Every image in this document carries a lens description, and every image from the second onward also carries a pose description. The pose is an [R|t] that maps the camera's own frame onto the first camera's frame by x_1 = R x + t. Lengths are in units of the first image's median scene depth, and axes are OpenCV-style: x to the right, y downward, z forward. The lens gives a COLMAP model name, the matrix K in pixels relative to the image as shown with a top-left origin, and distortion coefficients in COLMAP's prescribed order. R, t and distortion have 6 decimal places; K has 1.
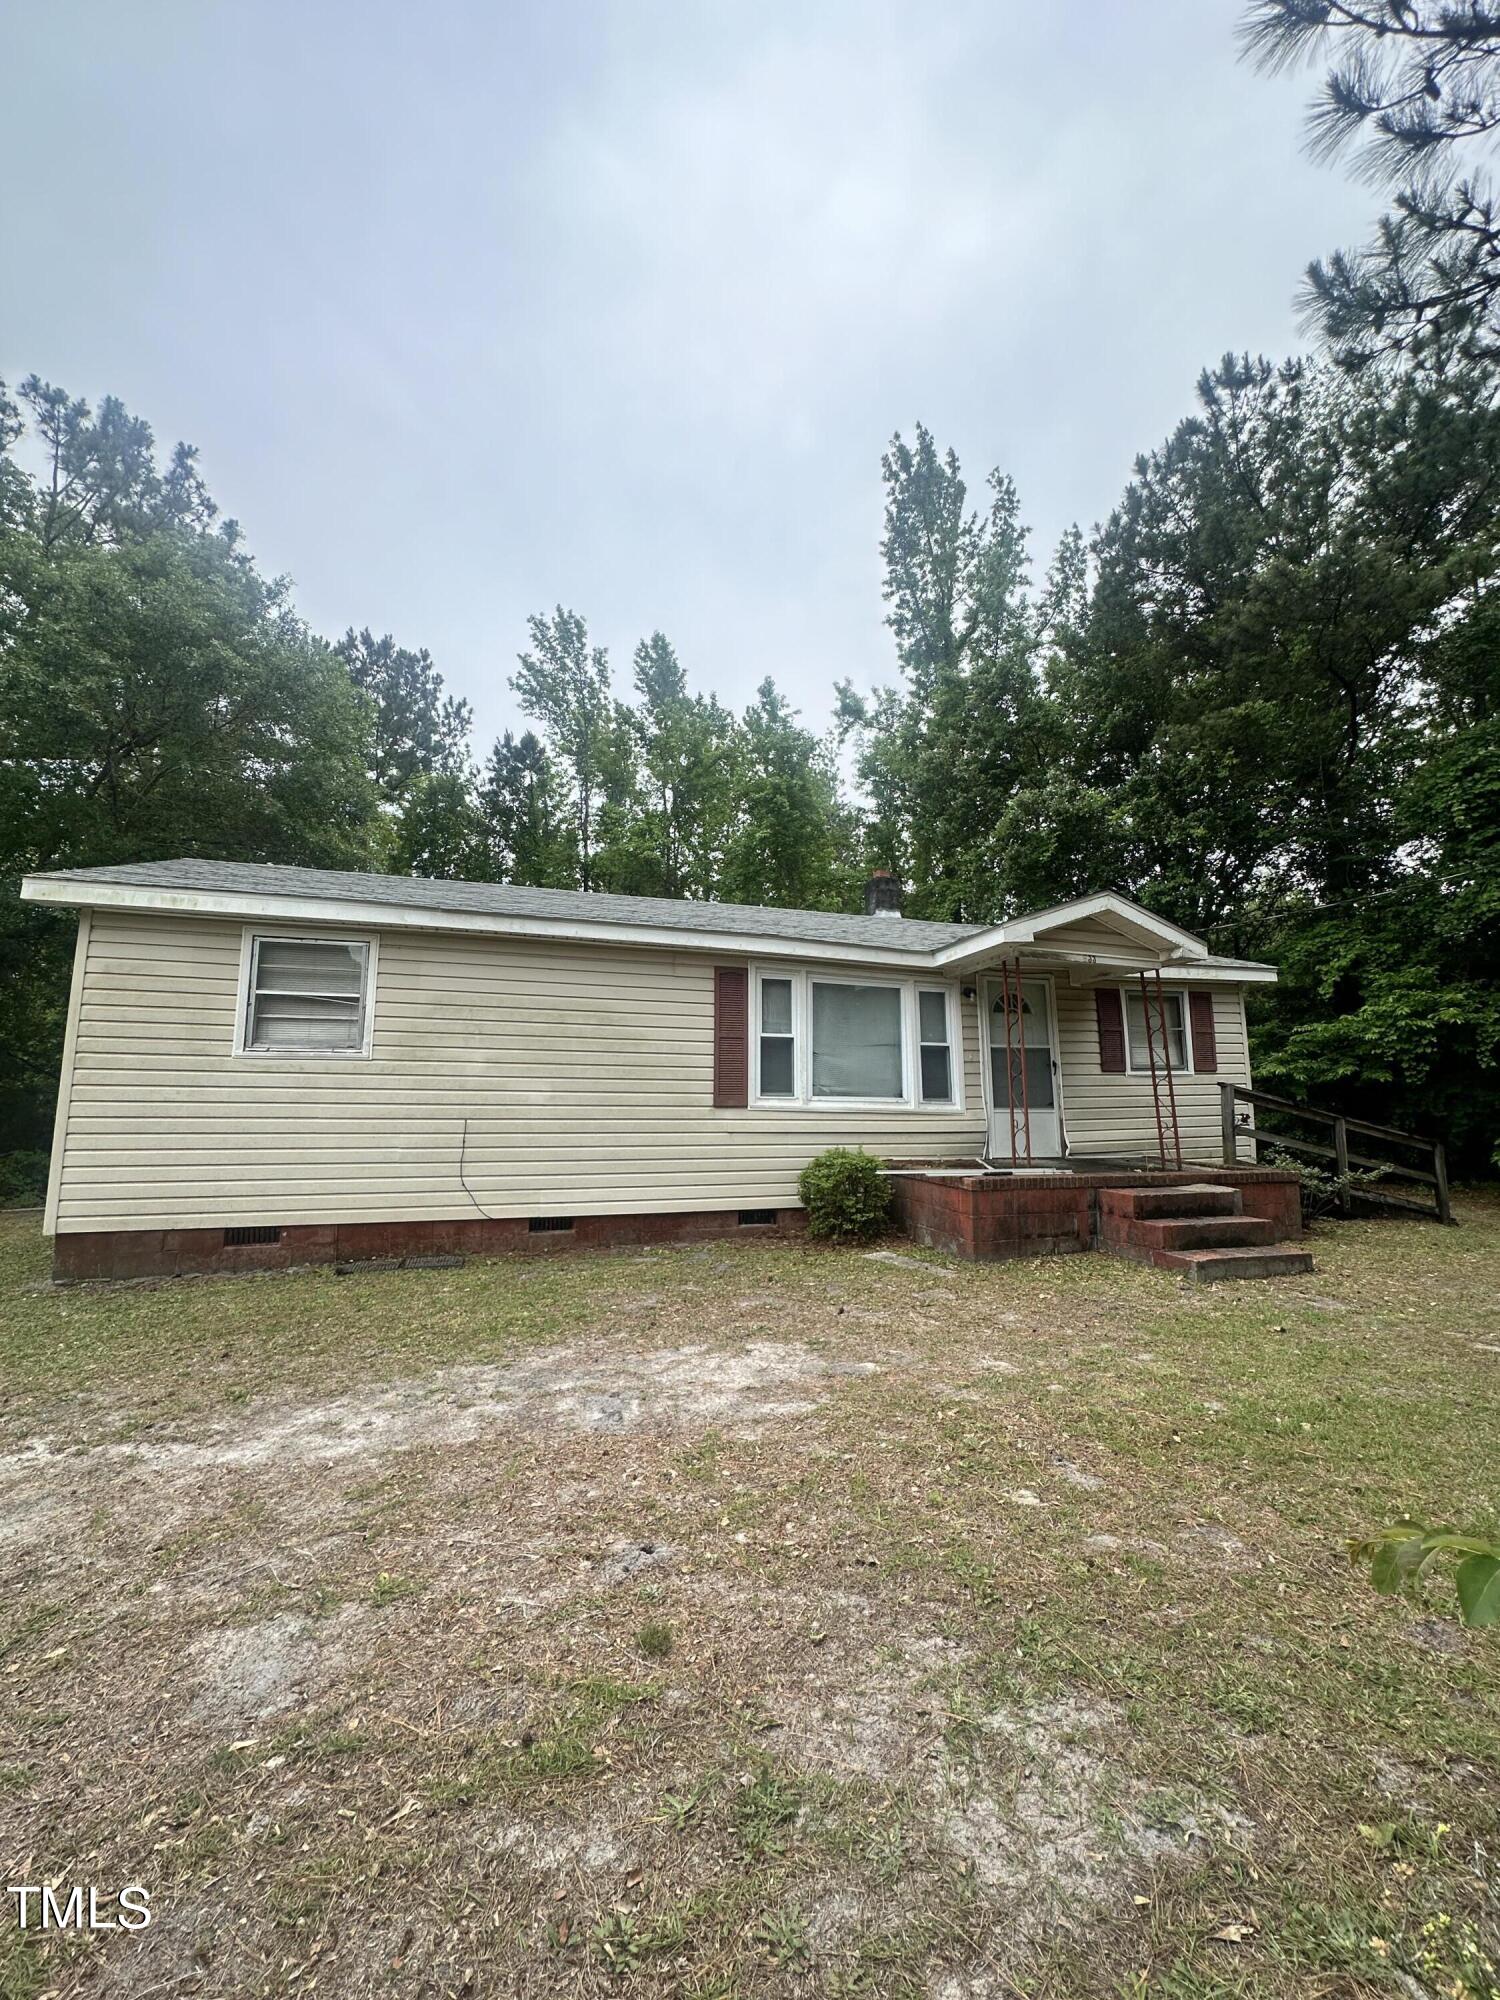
lens RADIAL K [[804.9, 0, 750.2], [0, 804.9, 990.2], [0, 0, 1]] dist [-0.001435, -0.000042]
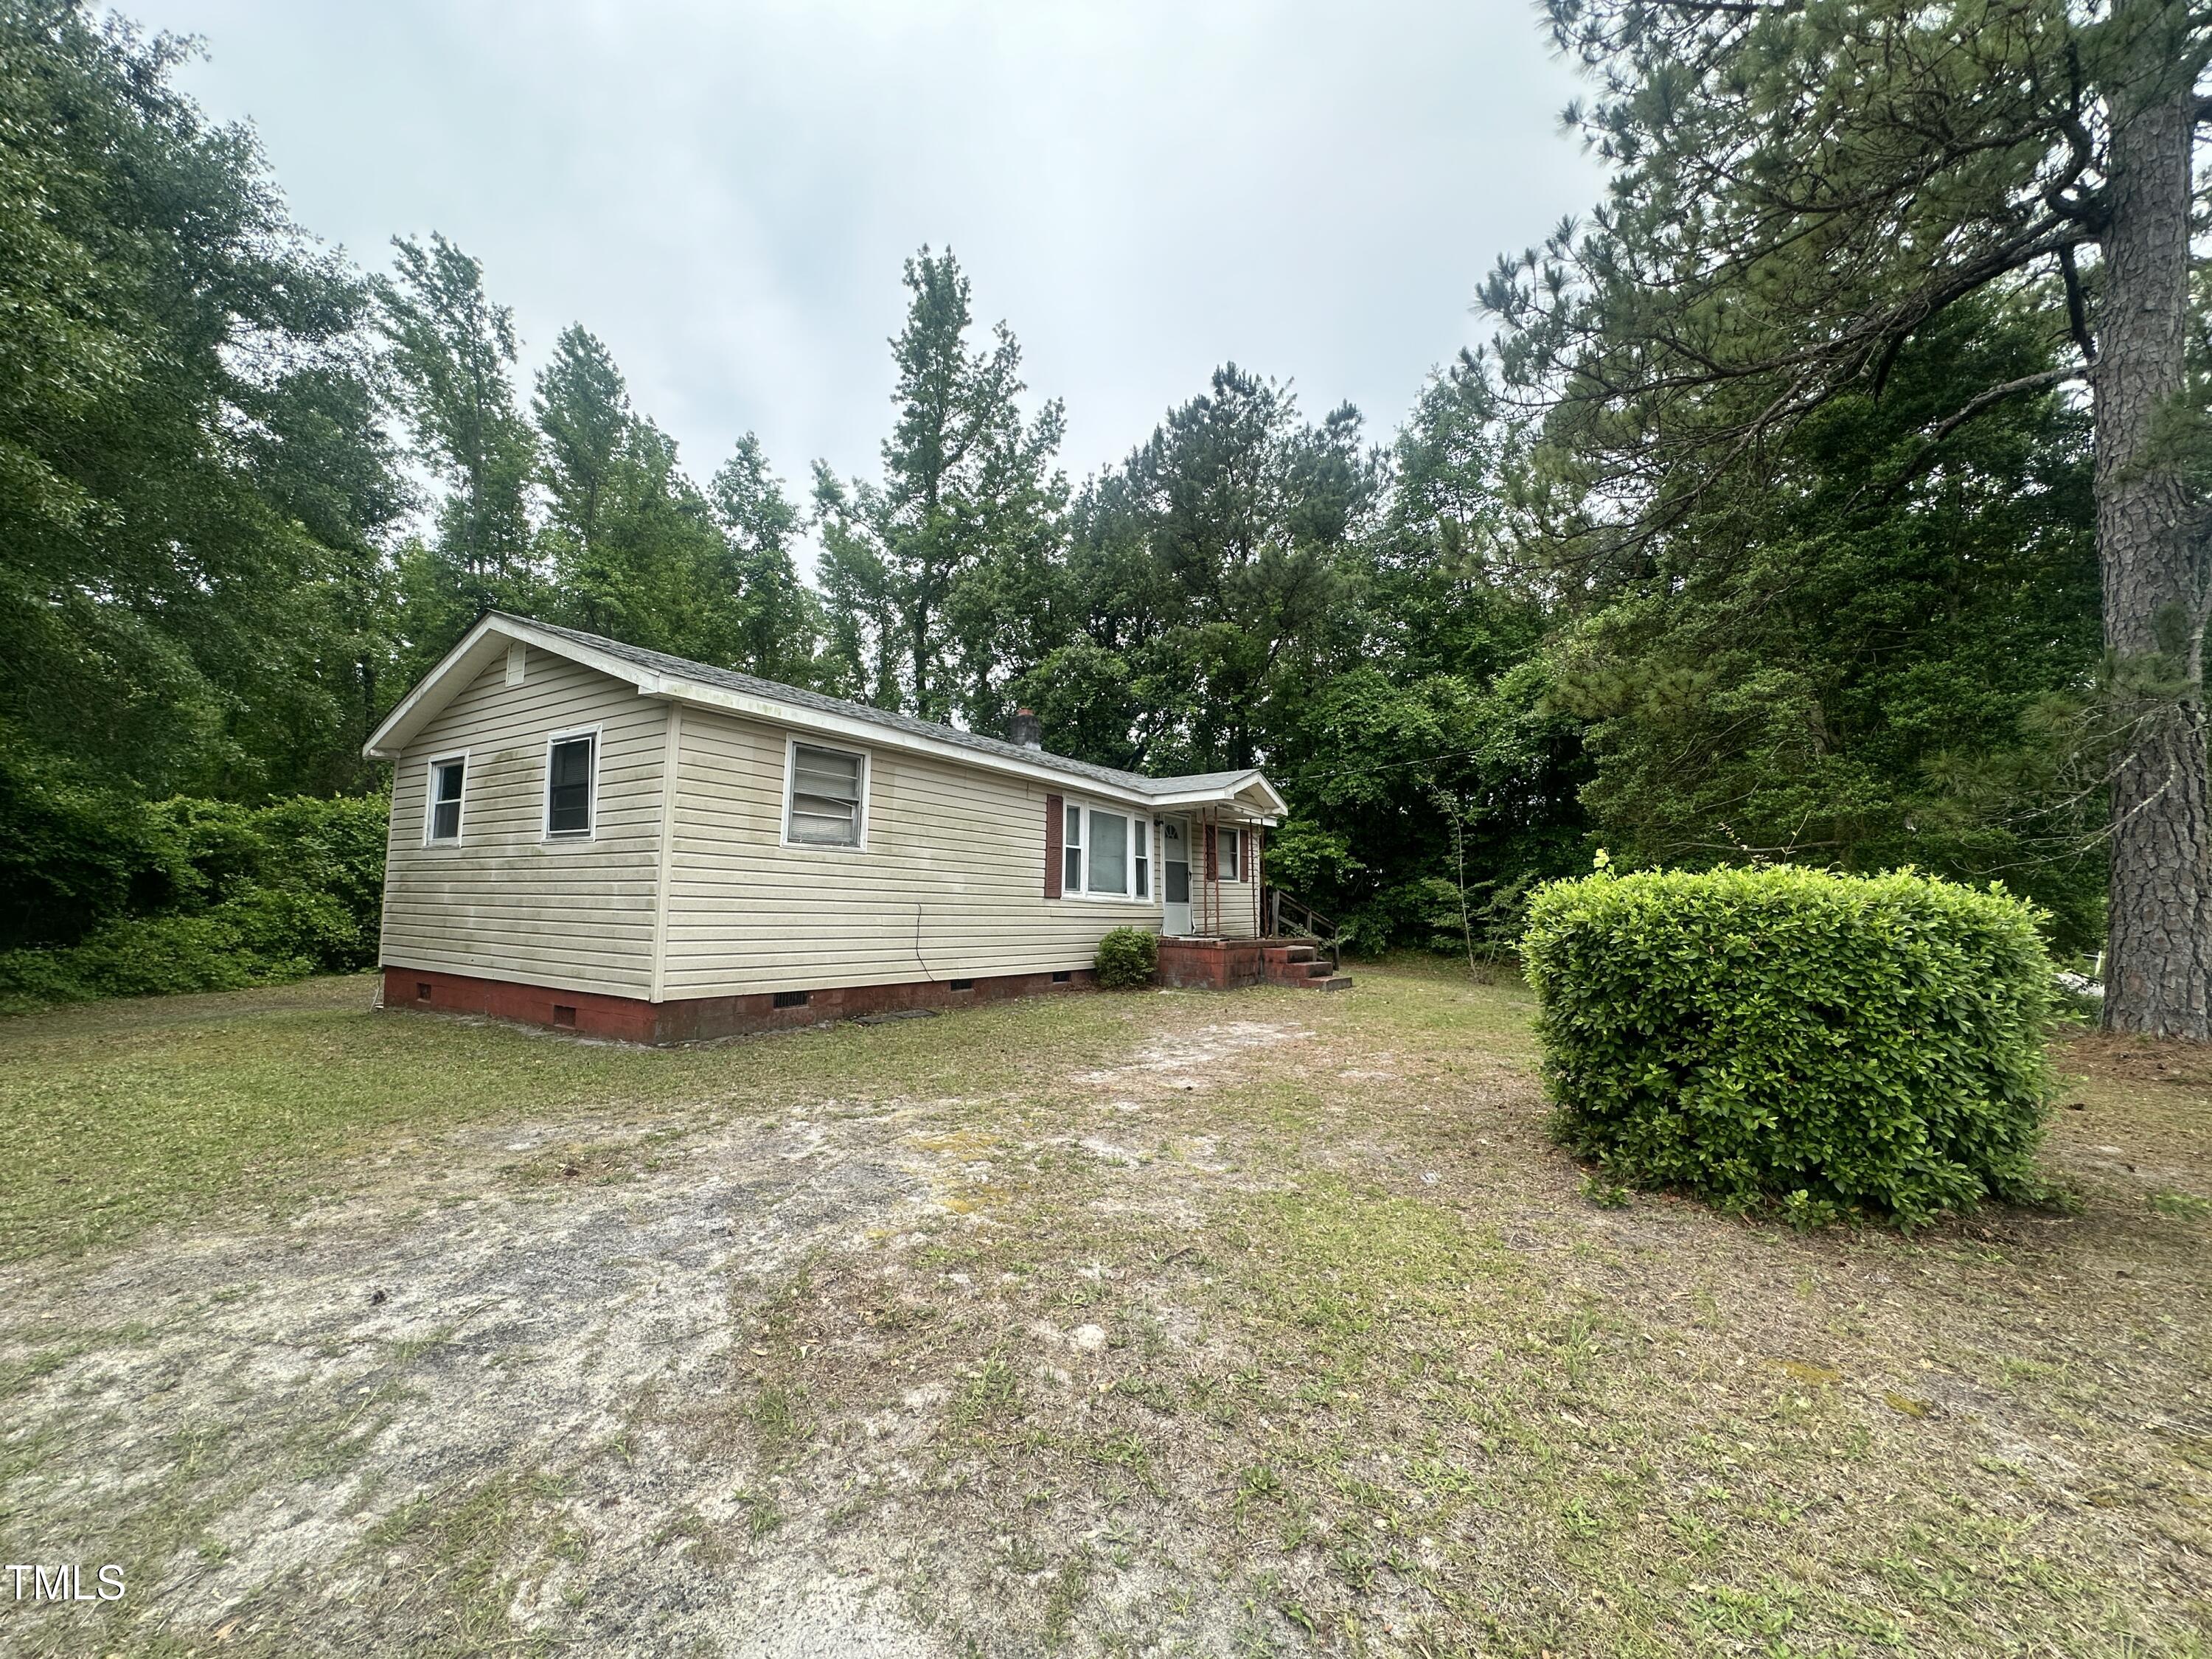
lens RADIAL K [[878.6, 0, 1106.0], [0, 878.6, 829.5], [0, 0, 1]] dist [-0.002798, 0.004574]
pose [[0.784292, 0.065154, 0.616961, -0.823185], [-0.099693, 0.994782, 0.021678, -0.011648], [-0.612329, -0.078509, 0.786695, -0.210609]]
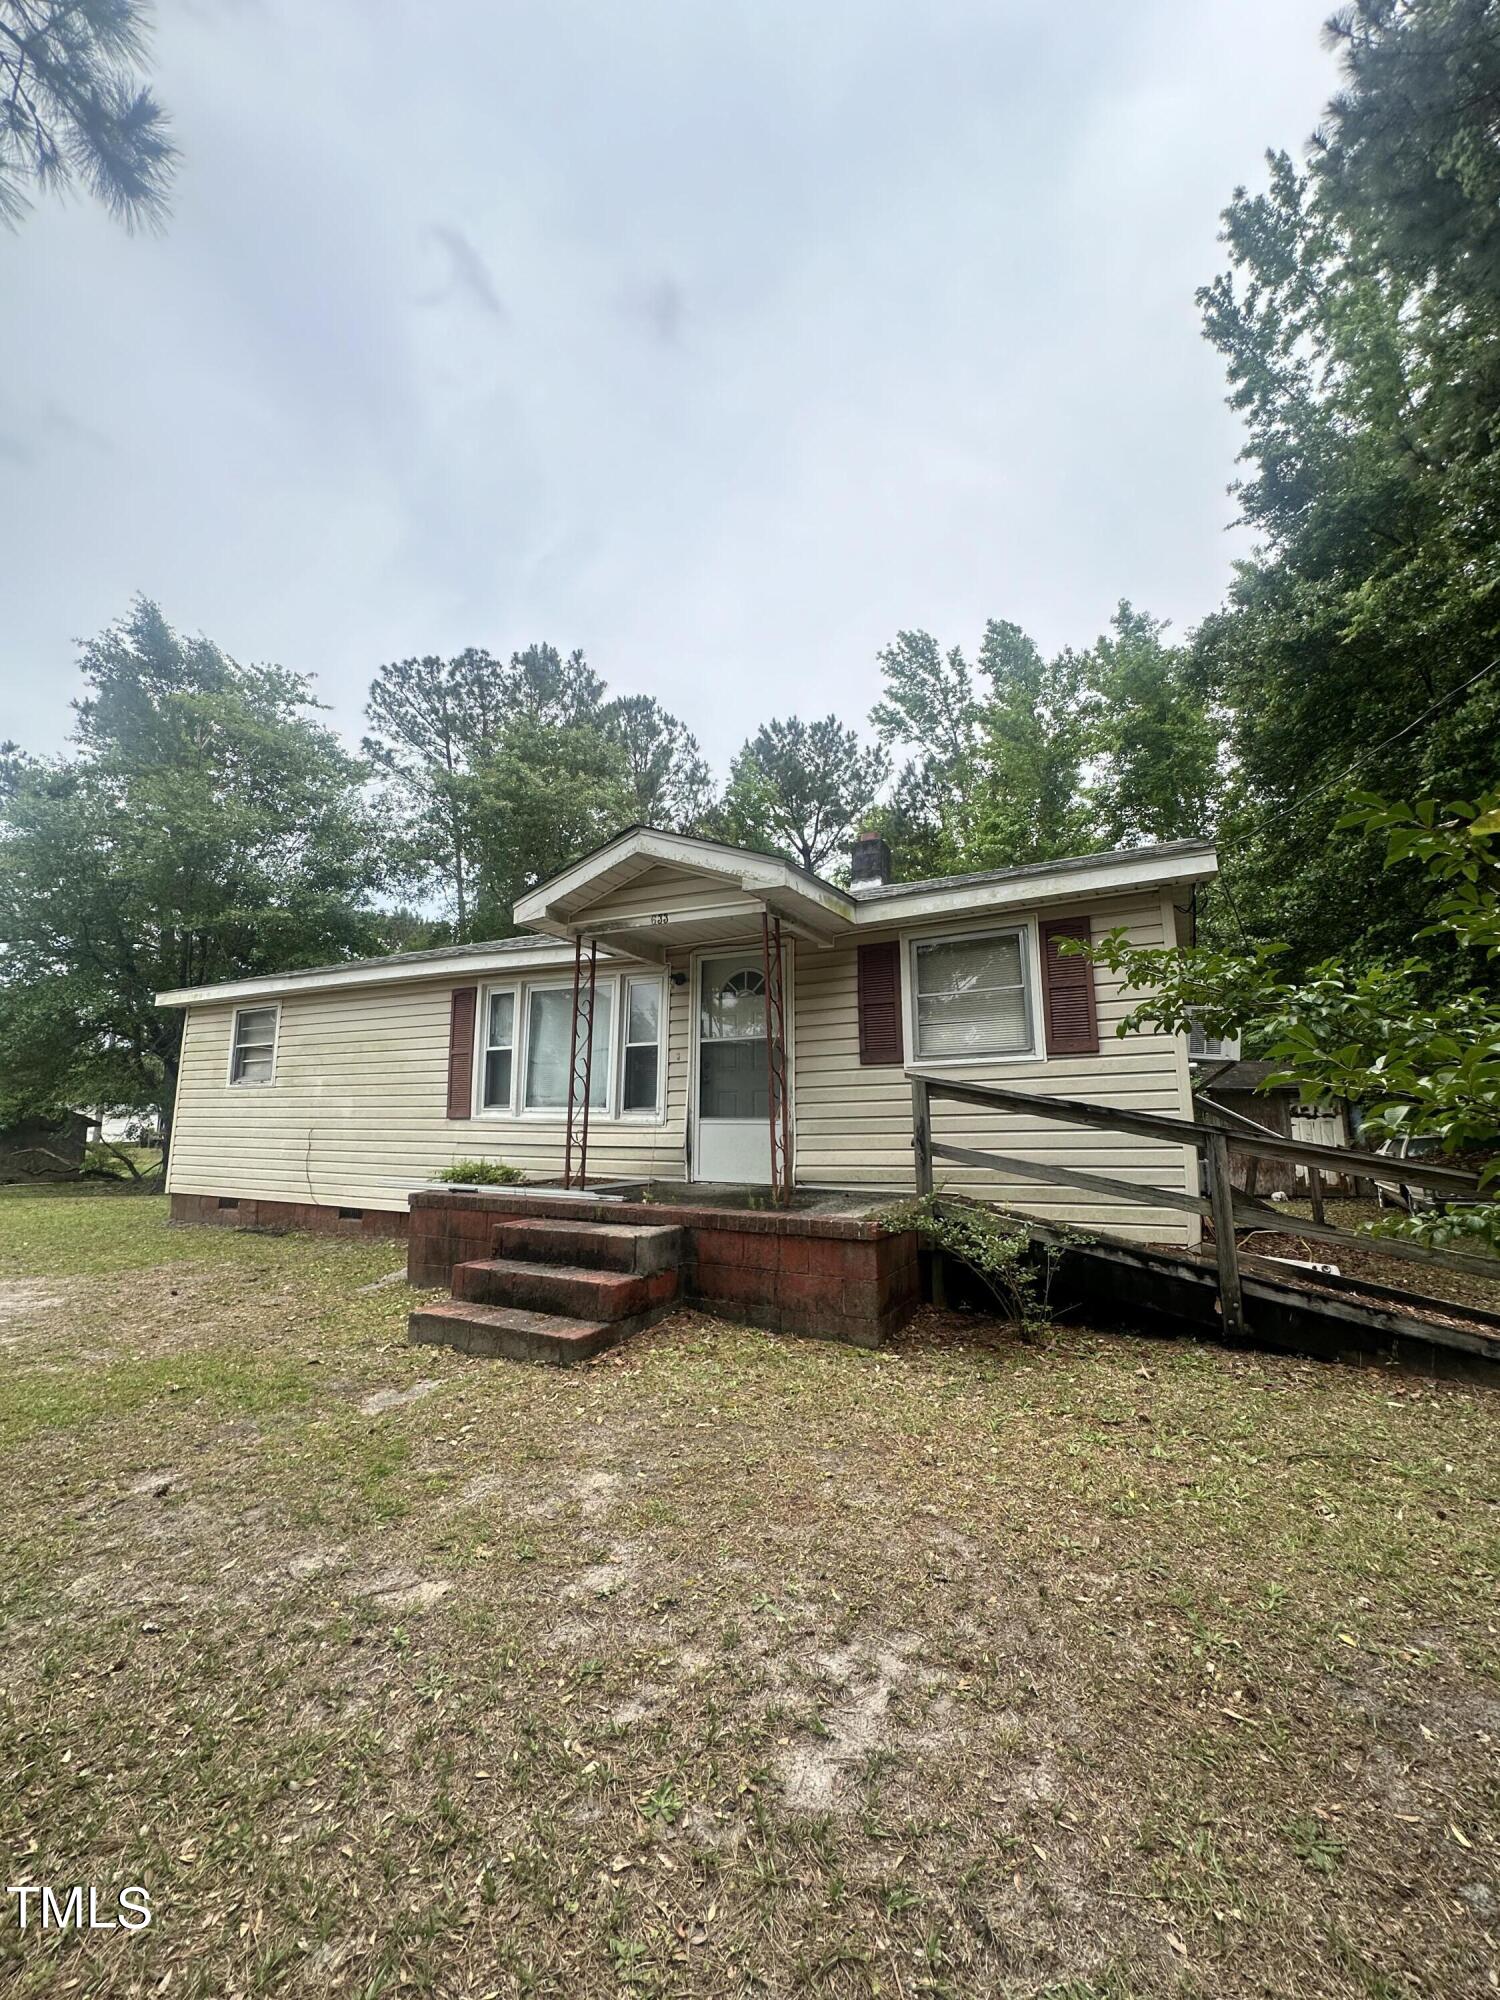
lens RADIAL K [[794.4, 0, 750.0], [0, 794.4, 1000.0], [0, 0, 1]] dist [-0.002798, 0.004574]
pose [[0.696191, -0.114449, -0.708674, 0.942100], [0.102219, 0.992954, -0.059941, 0.084698], [0.710541, -0.030709, 0.702985, 0.498066]]
